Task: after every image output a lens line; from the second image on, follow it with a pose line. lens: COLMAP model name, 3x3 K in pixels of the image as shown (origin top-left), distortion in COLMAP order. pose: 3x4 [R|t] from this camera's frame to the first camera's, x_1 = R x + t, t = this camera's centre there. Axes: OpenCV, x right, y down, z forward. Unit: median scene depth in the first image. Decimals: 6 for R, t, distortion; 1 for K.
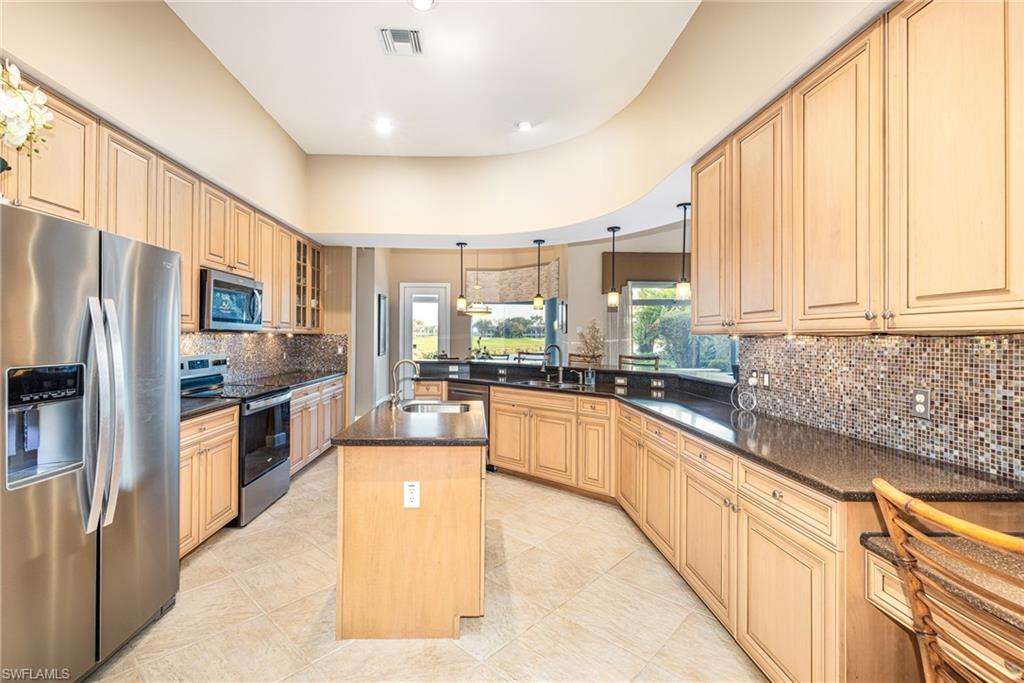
lens RADIAL K [[454.2, 0, 509.3], [0, 454.2, 334.2], [0, 0, 1]] dist [0.005000, -0.000249]
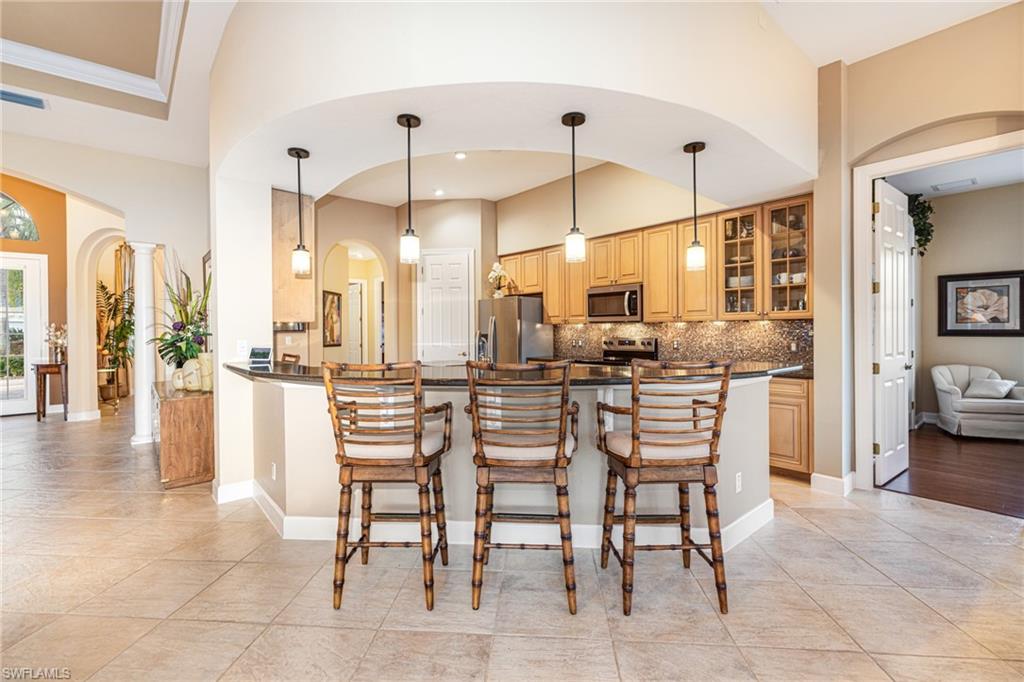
lens RADIAL K [[454.2, 0, 512.5], [0, 454.2, 335.4], [0, 0, 1]] dist [0.005000, -0.000249]
pose [[-0.792878, 0.003257, -0.609372, 0.857628], [0.002993, 0.999994, 0.001449, 0.052227], [0.609373, -0.000675, -0.792883, 2.882118]]
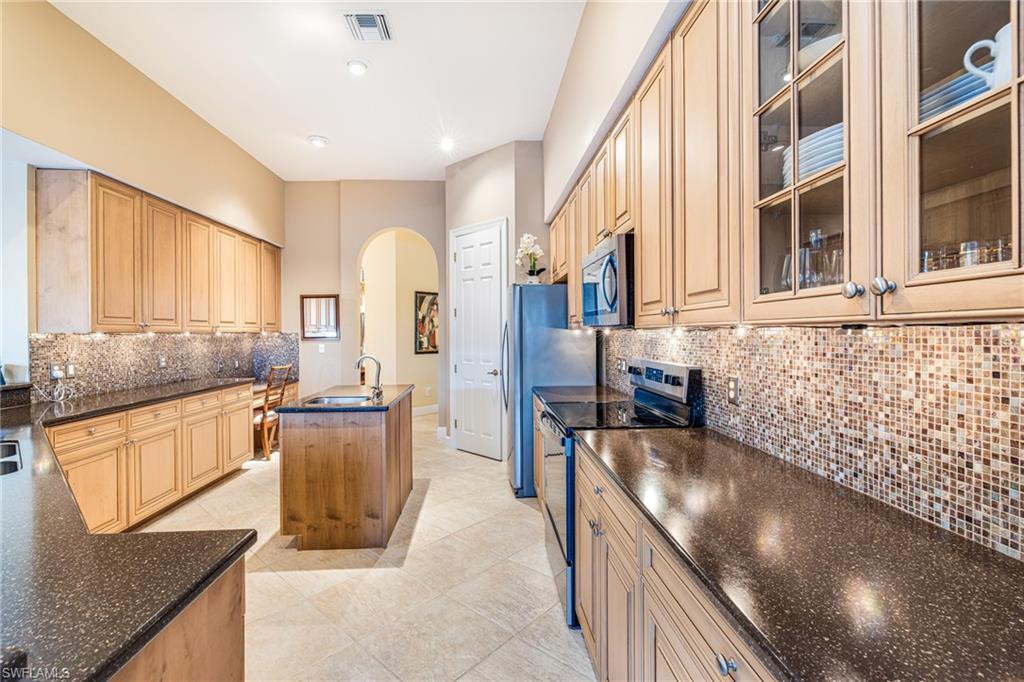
lens RADIAL K [[454.2, 0, 513.1], [0, 454.2, 337.8], [0, 0, 1]] dist [0.005000, -0.000249]
pose [[-0.999991, 0.001186, -0.004128, -0.660577], [0.001149, 0.999959, 0.008949, 0.005710], [0.004139, 0.008944, -0.999951, 2.425250]]
